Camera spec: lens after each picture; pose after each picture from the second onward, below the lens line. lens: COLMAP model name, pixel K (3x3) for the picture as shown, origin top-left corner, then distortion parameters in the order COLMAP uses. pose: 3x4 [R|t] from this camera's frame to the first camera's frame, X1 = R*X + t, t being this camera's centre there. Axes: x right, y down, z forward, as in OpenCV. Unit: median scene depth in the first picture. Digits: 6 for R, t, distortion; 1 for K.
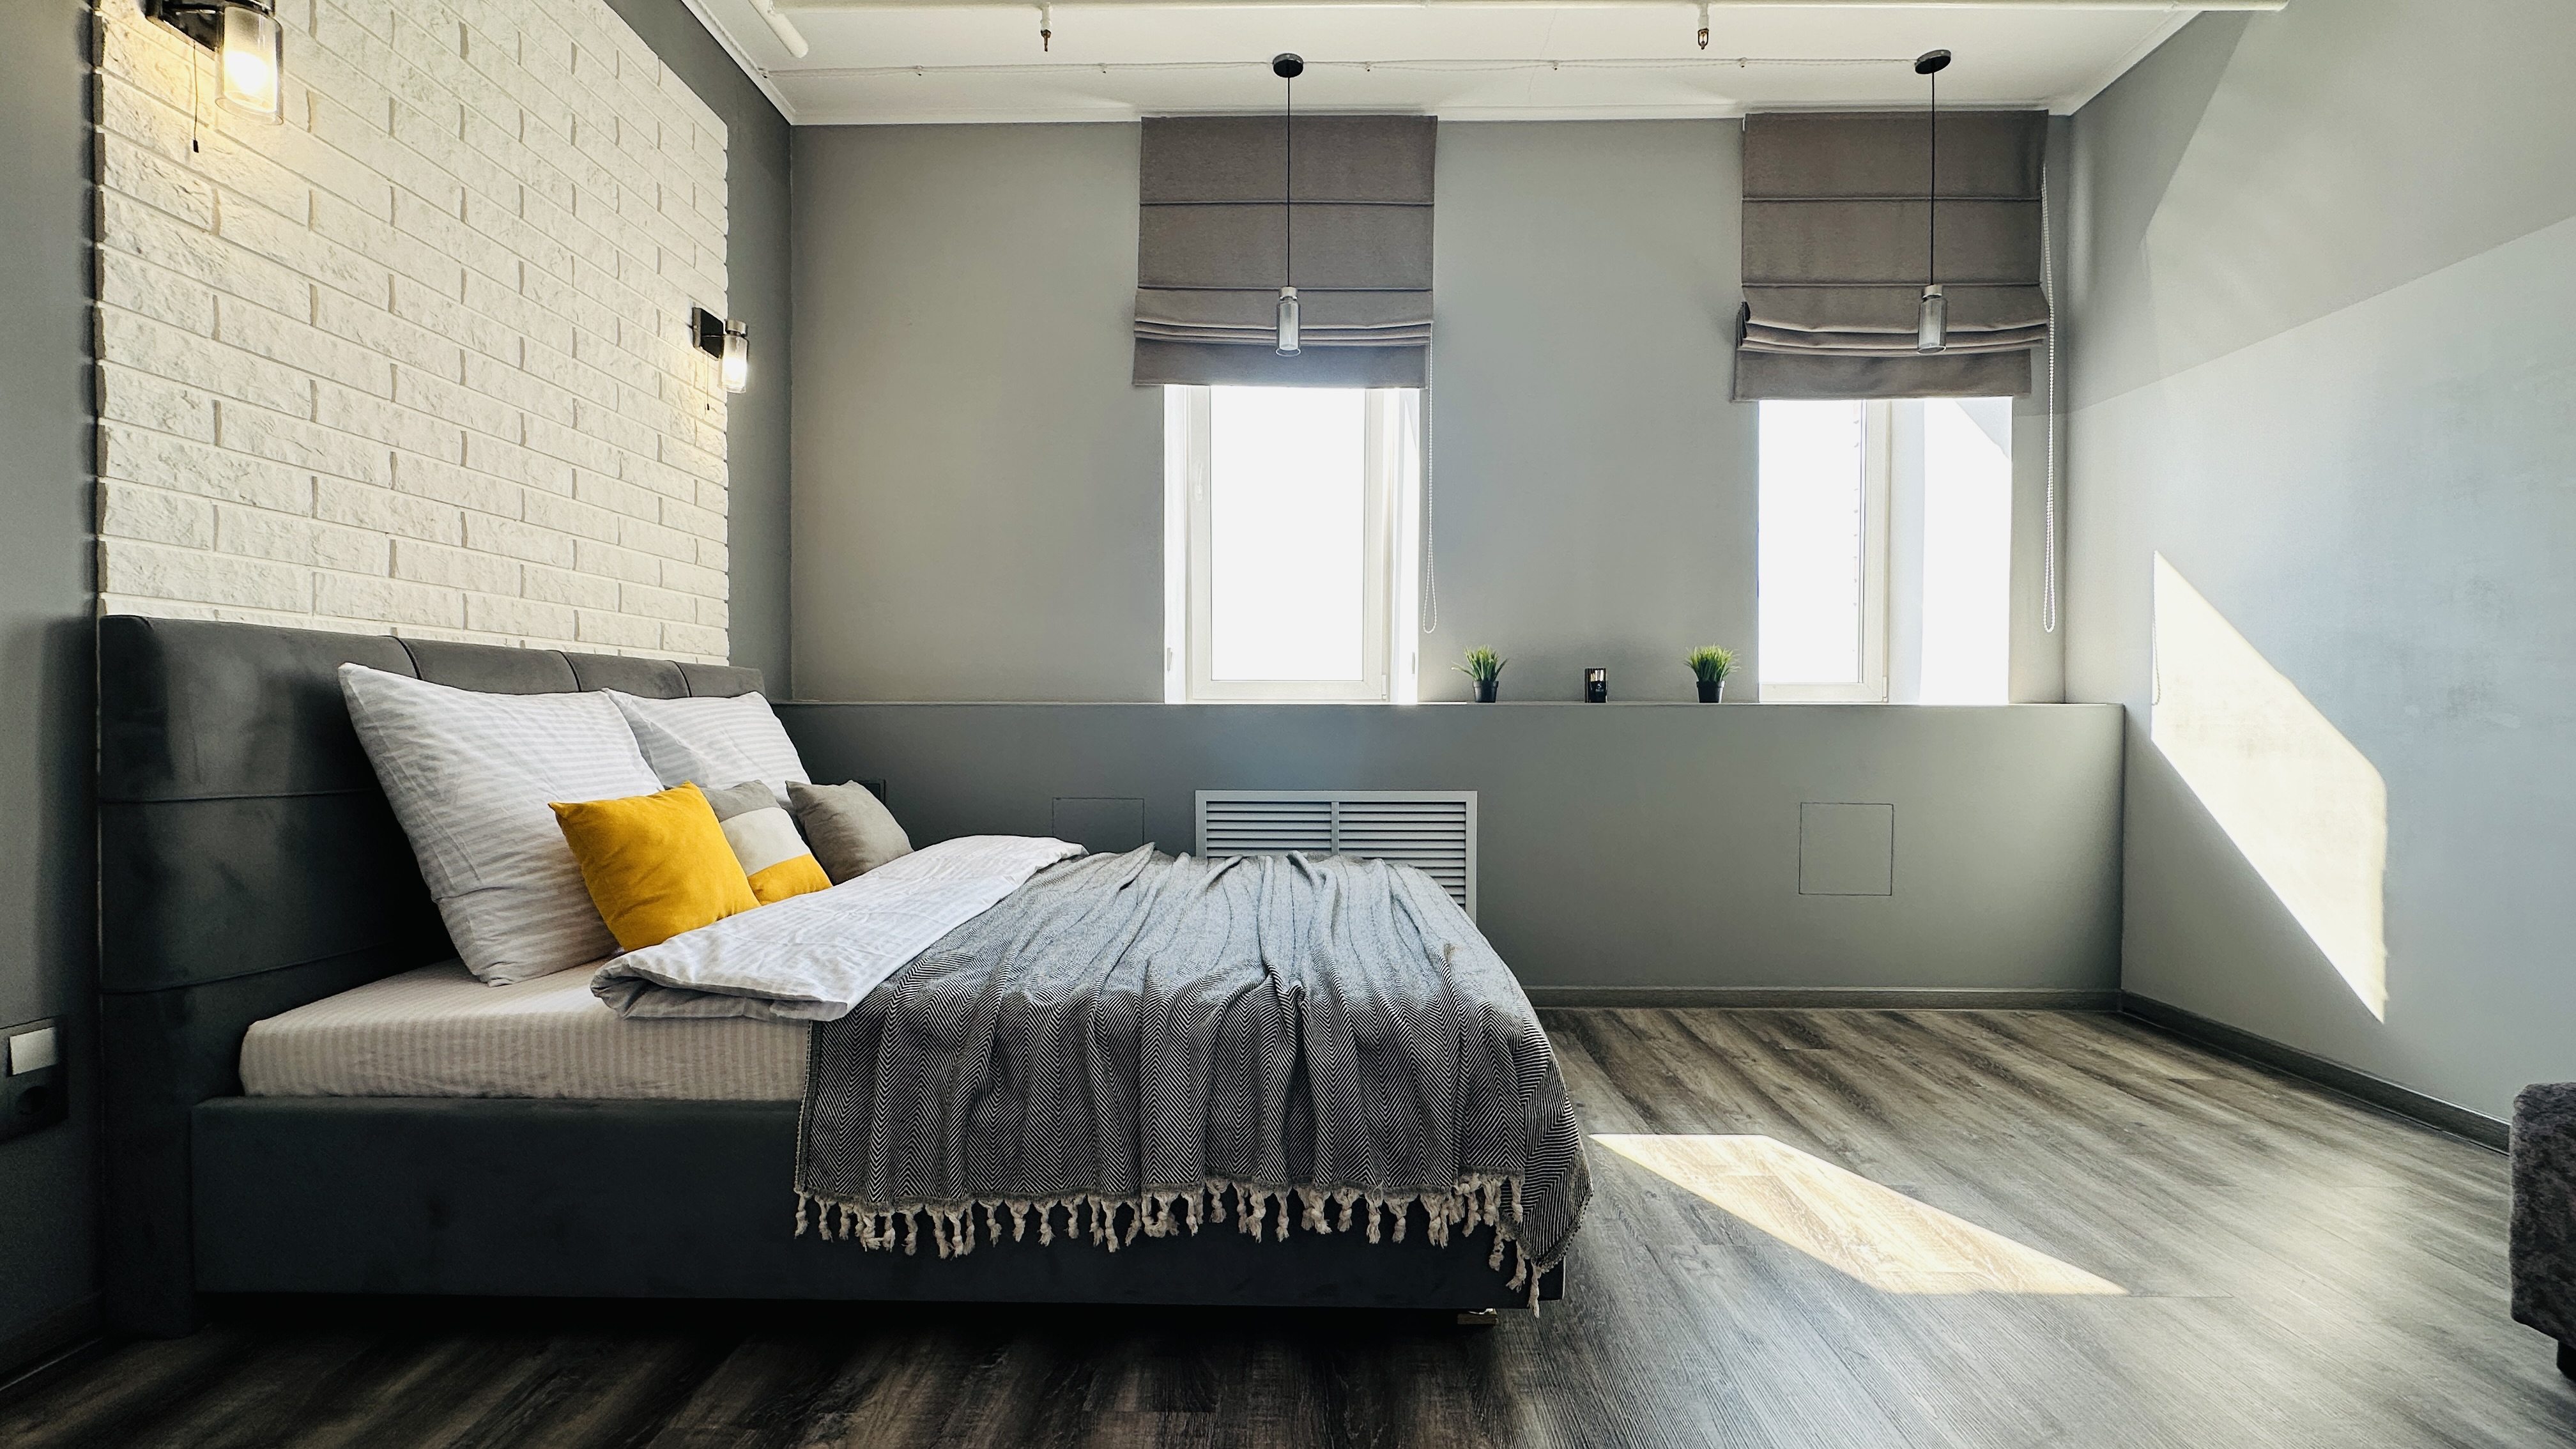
lens RADIAL K [[1025.6, 0, 1293.5], [0, 1025.6, 725.3], [0, 0, 1]] dist [-0.002952, 0.001102]
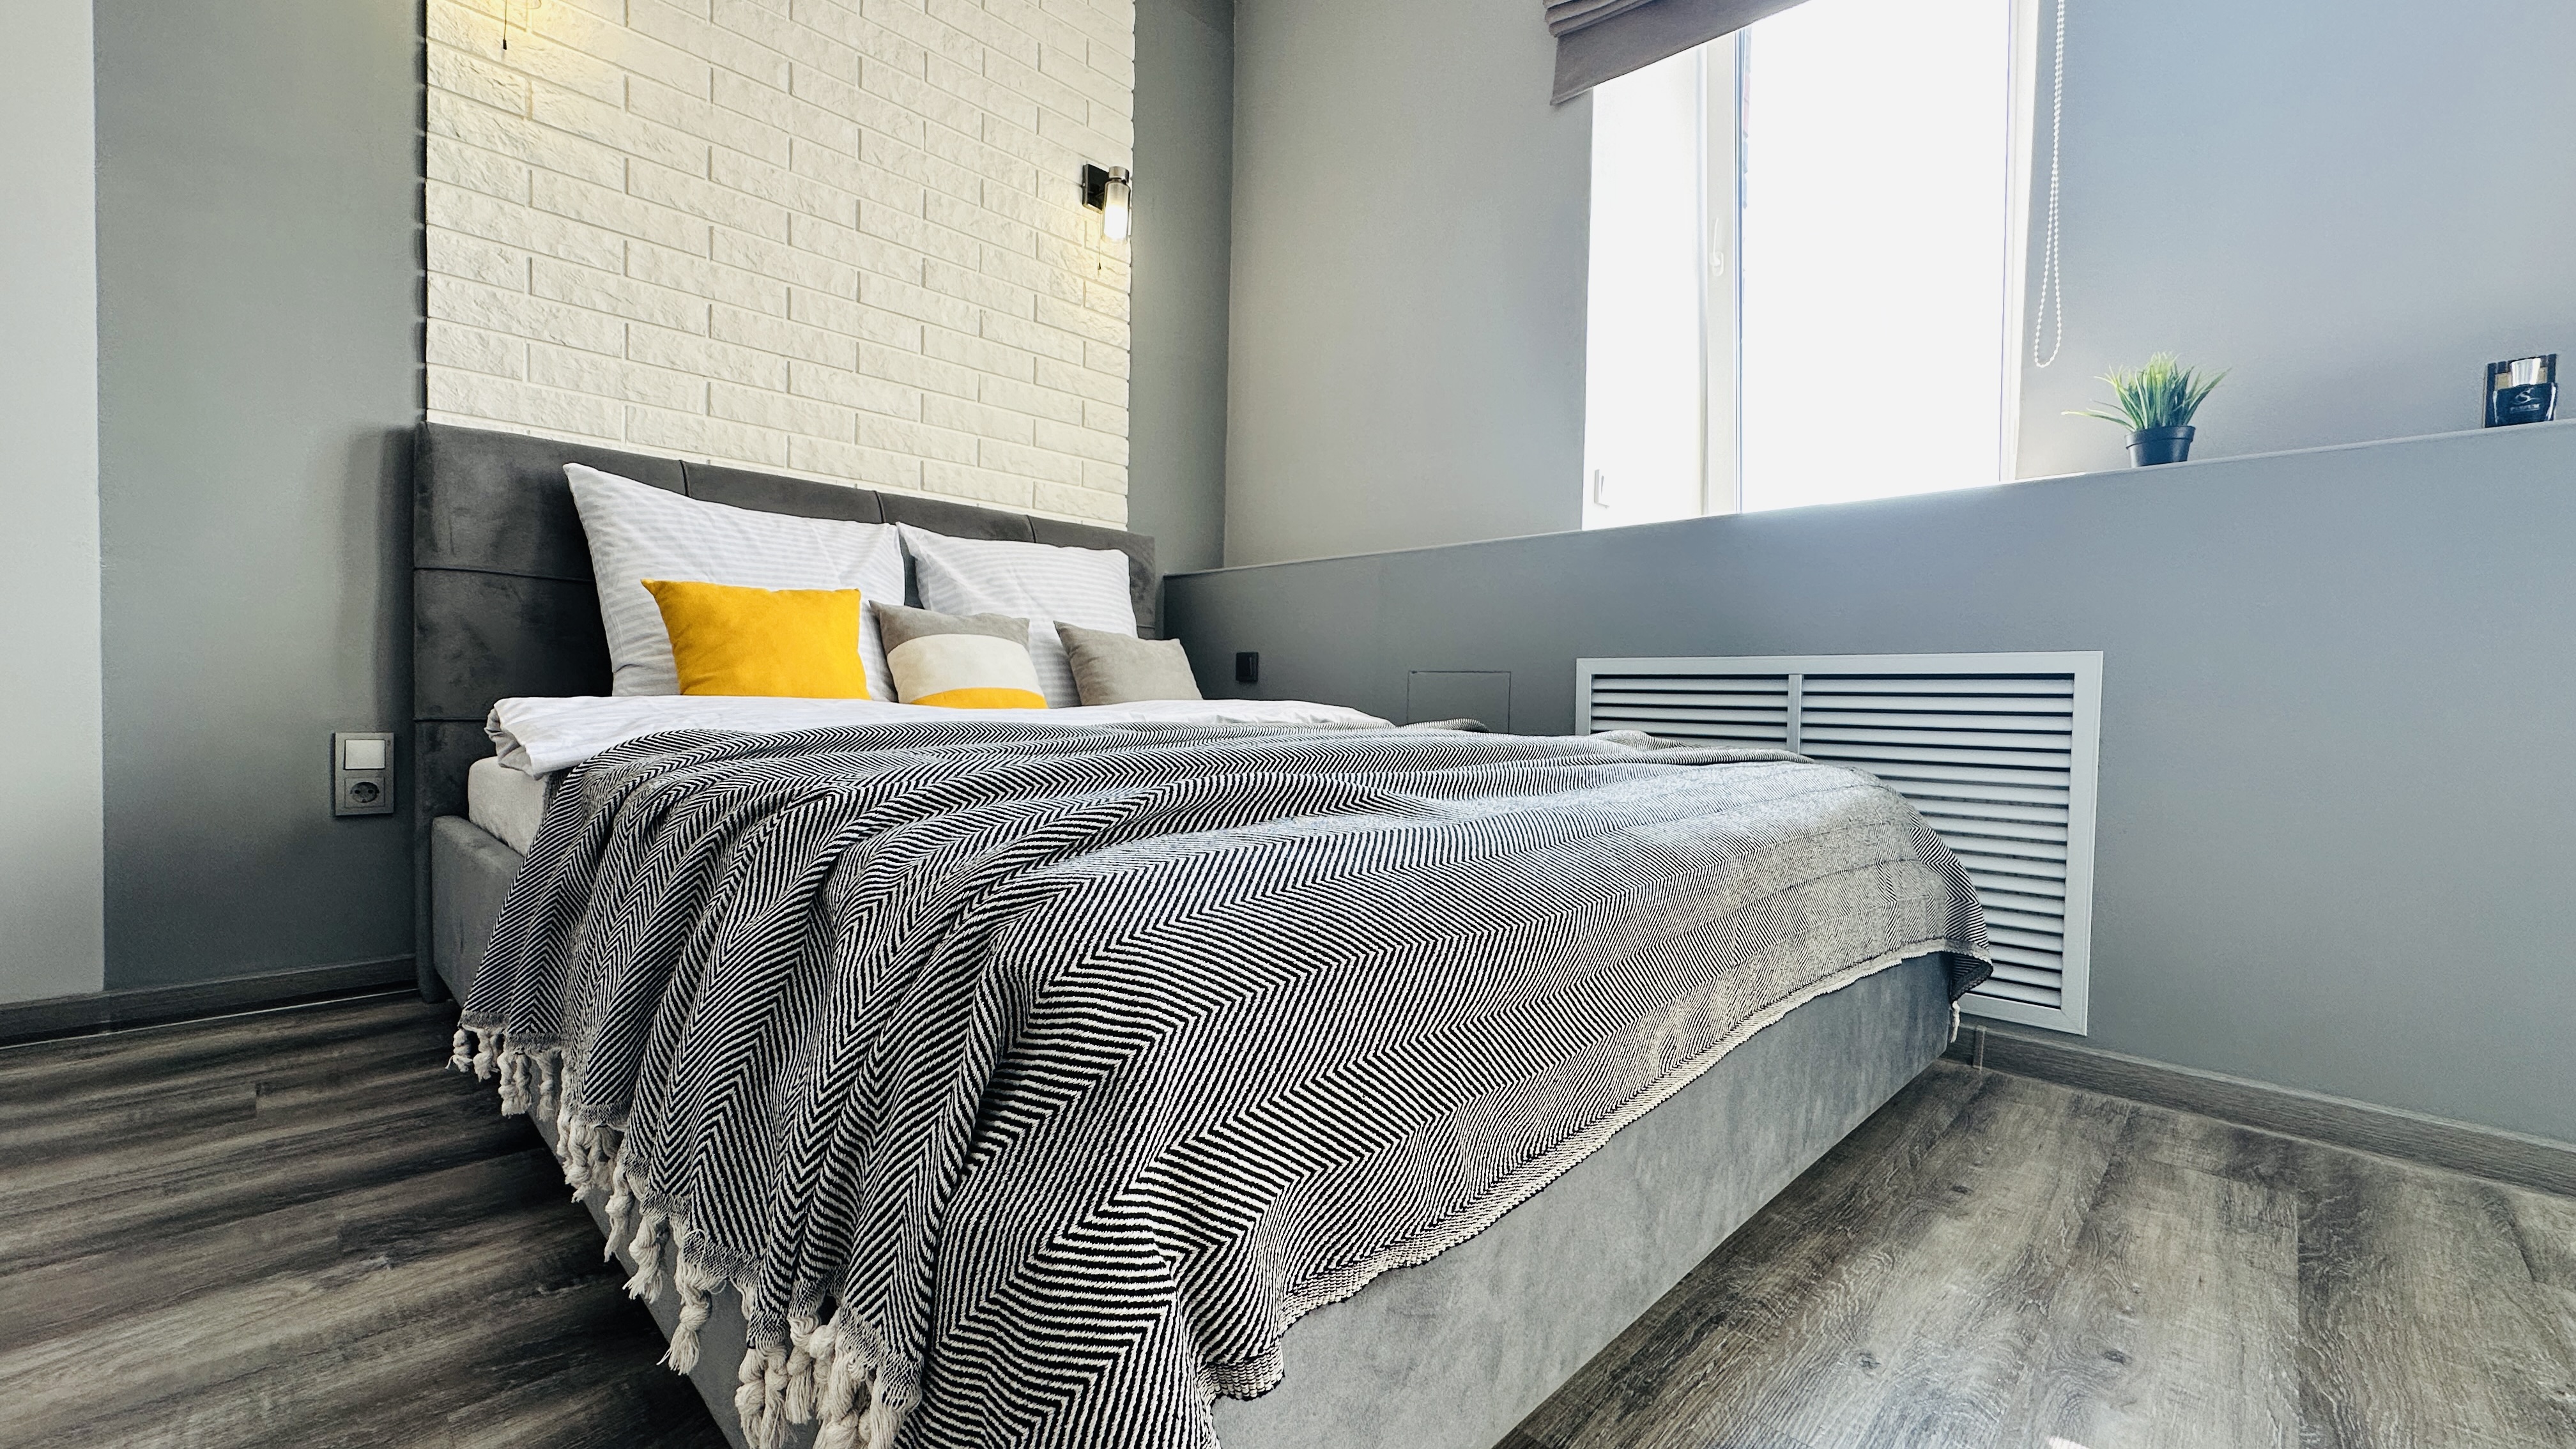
lens RADIAL K [[1025.6, 0, 1290.9], [0, 1025.6, 727.4], [0, 0, 1]] dist [-0.002952, 0.001102]
pose [[0.724558, 0.032129, -0.688464, 0.331186], [-0.023742, 0.999484, 0.021657, 0.139624], [0.688804, 0.000654, 0.724947, 0.533702]]
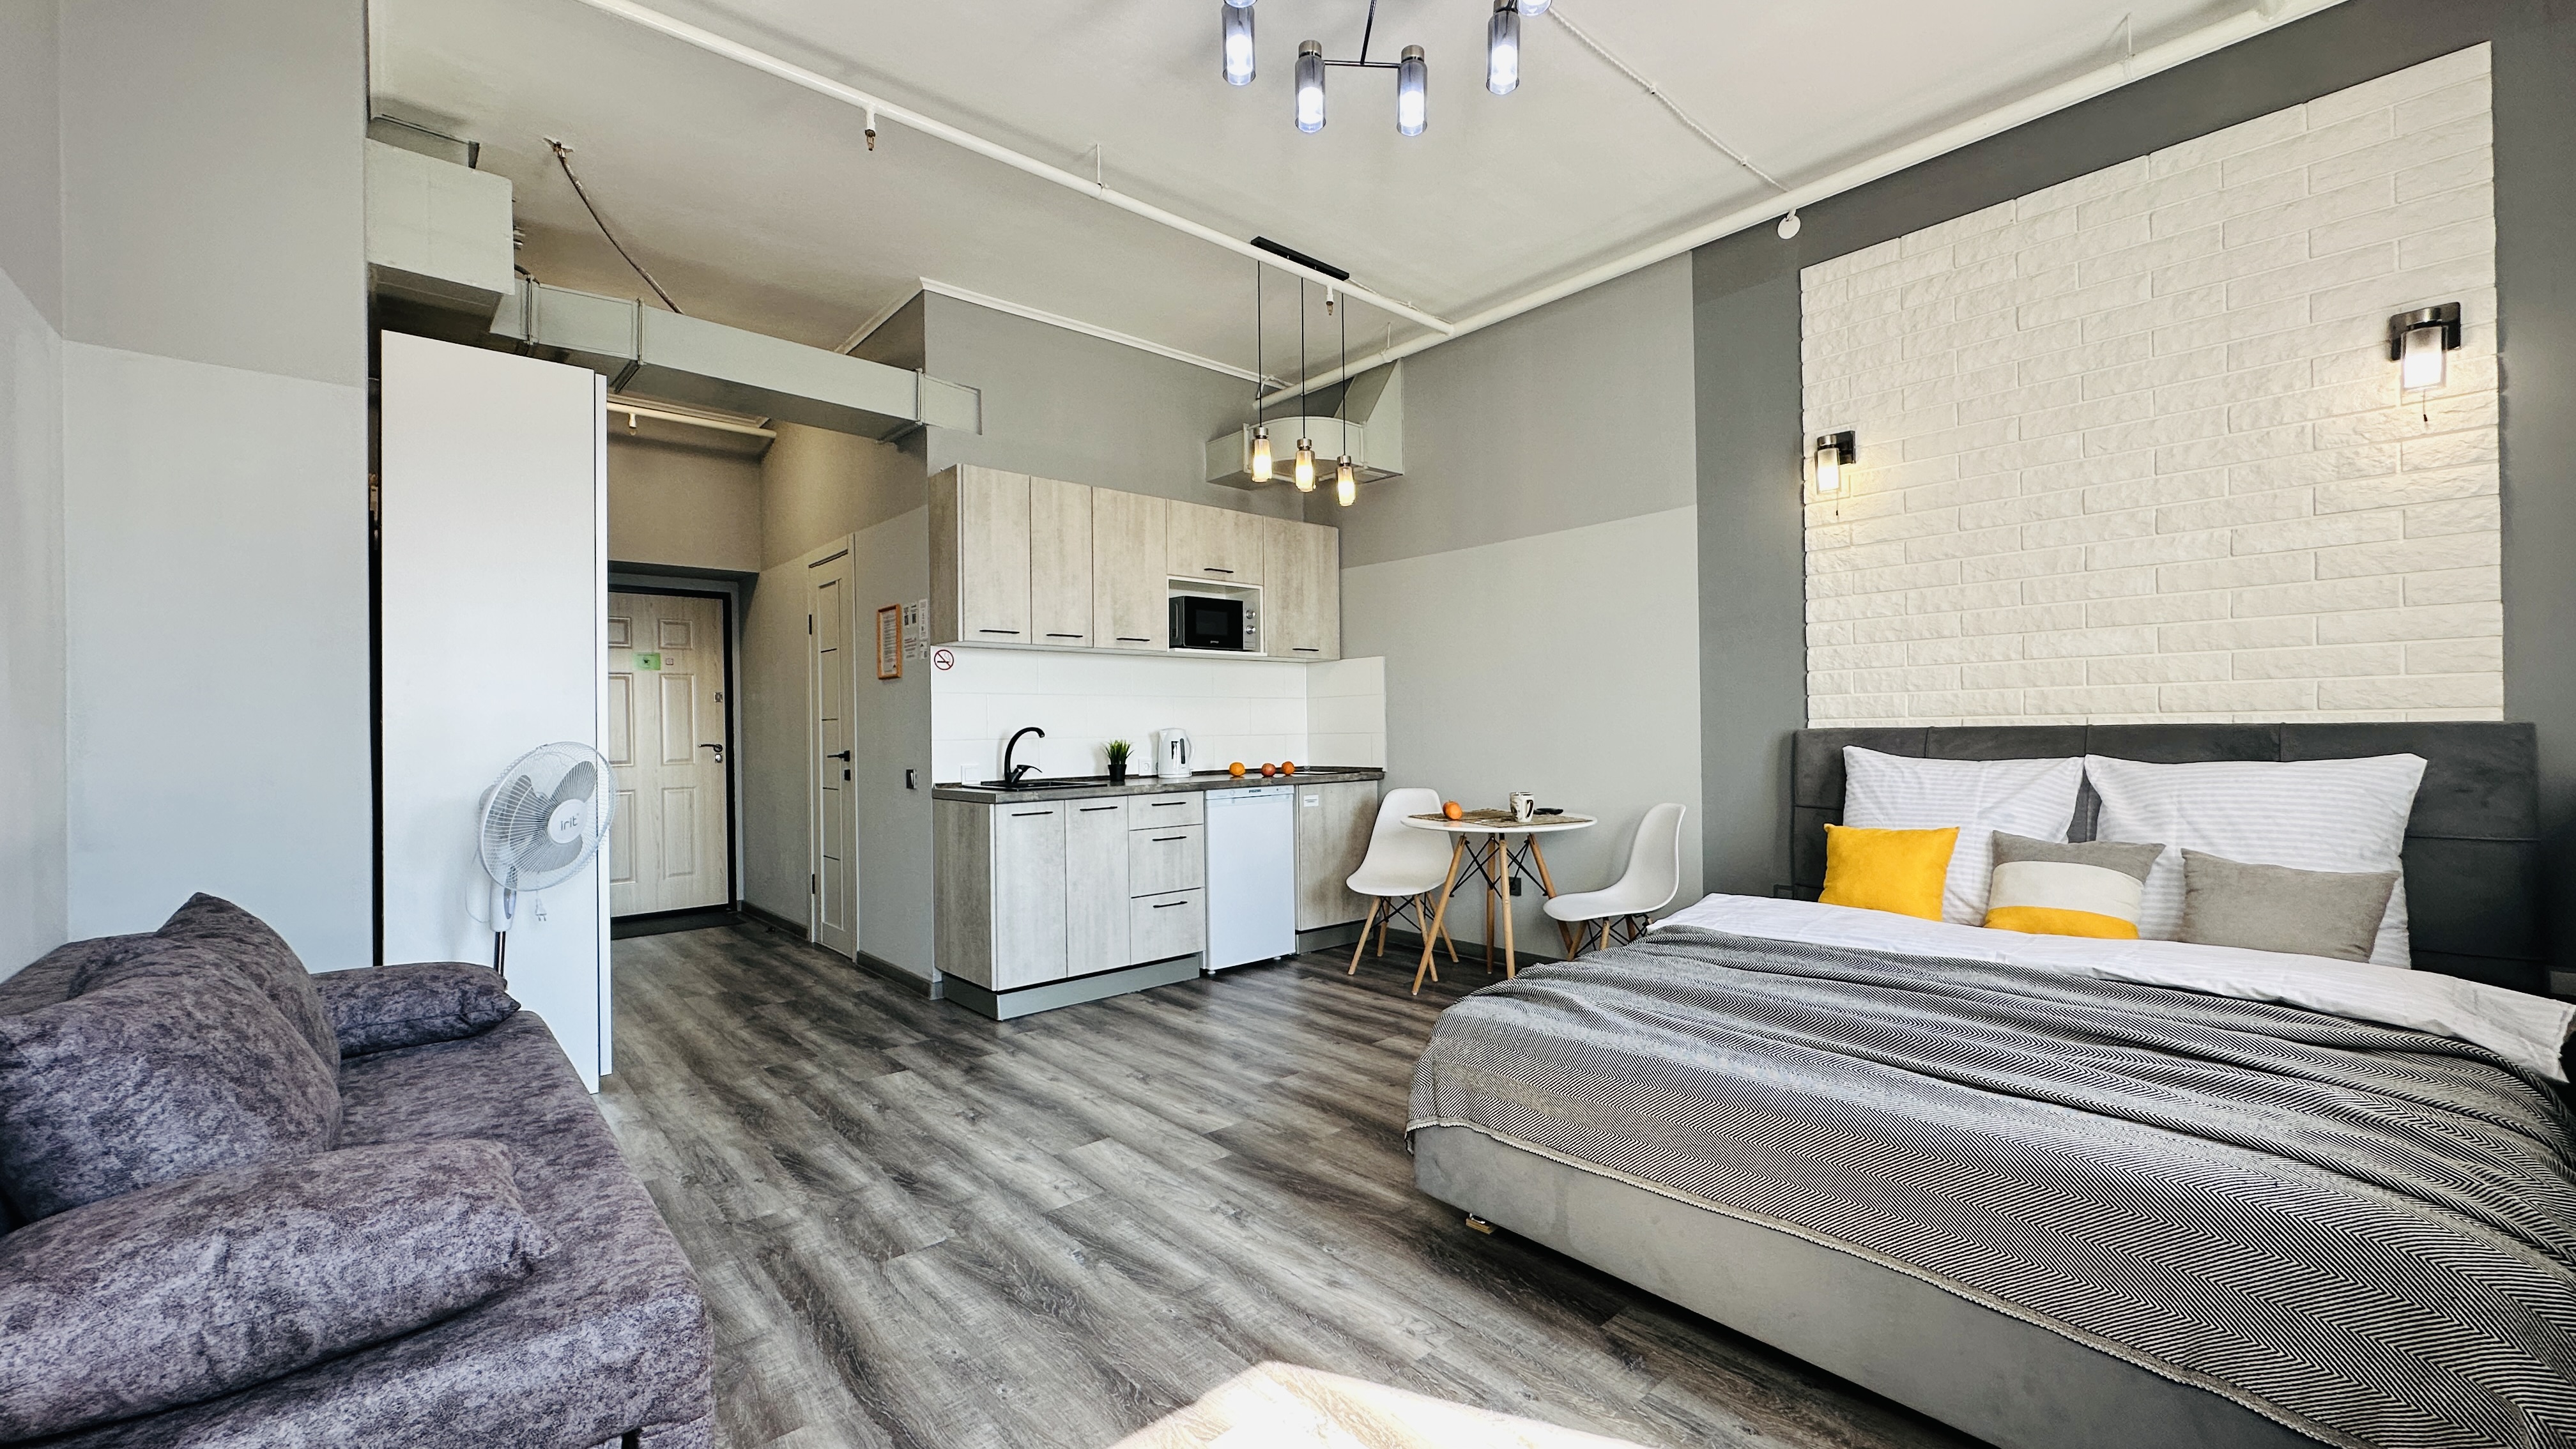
lens RADIAL K [[1025.6, 0, 1289.8], [0, 1025.6, 724.4], [0, 0, 1]] dist [-0.002952, 0.001102]
pose [[-0.735136, 0.005001, -0.677901, 0.911330], [0.008081, 0.999966, -0.001386, -0.080066], [0.677872, -0.006497, -0.735151, 1.277711]]
